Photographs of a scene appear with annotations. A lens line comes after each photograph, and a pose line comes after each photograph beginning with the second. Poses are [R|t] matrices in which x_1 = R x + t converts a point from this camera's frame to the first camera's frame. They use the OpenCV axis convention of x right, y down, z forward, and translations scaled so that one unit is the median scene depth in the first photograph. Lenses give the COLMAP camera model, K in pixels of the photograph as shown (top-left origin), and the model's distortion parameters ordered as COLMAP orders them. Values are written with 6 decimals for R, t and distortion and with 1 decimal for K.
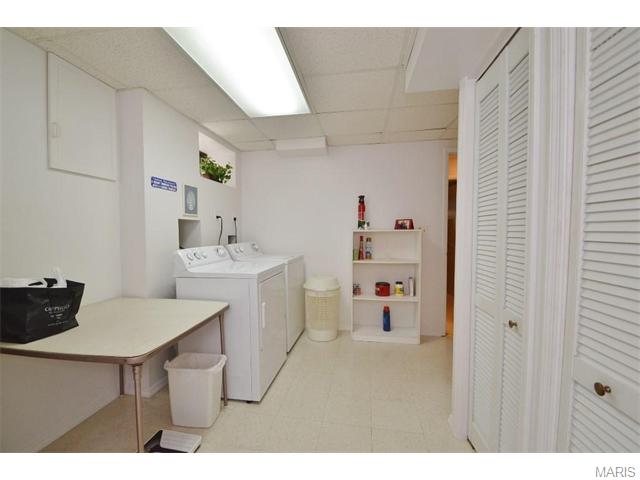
lens RADIAL K [[287.1, 0, 317.9], [0, 287.1, 240.5], [0, 0, 1]] dist [0.002538, -0.000491]
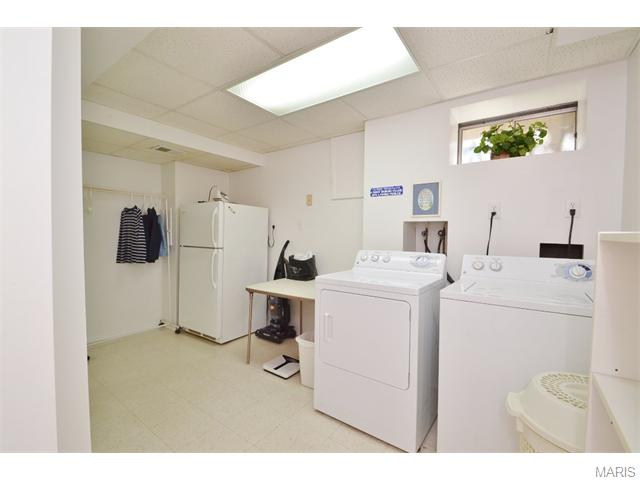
lens RADIAL K [[287.1, 0, 319.4], [0, 287.1, 239.5], [0, 0, 1]] dist [0.002538, -0.000491]
pose [[-0.461363, 0.028986, -0.886738, 0.540494], [-0.036290, 0.998013, 0.051504, -0.053048], [0.886469, 0.055941, -0.459394, 1.207543]]
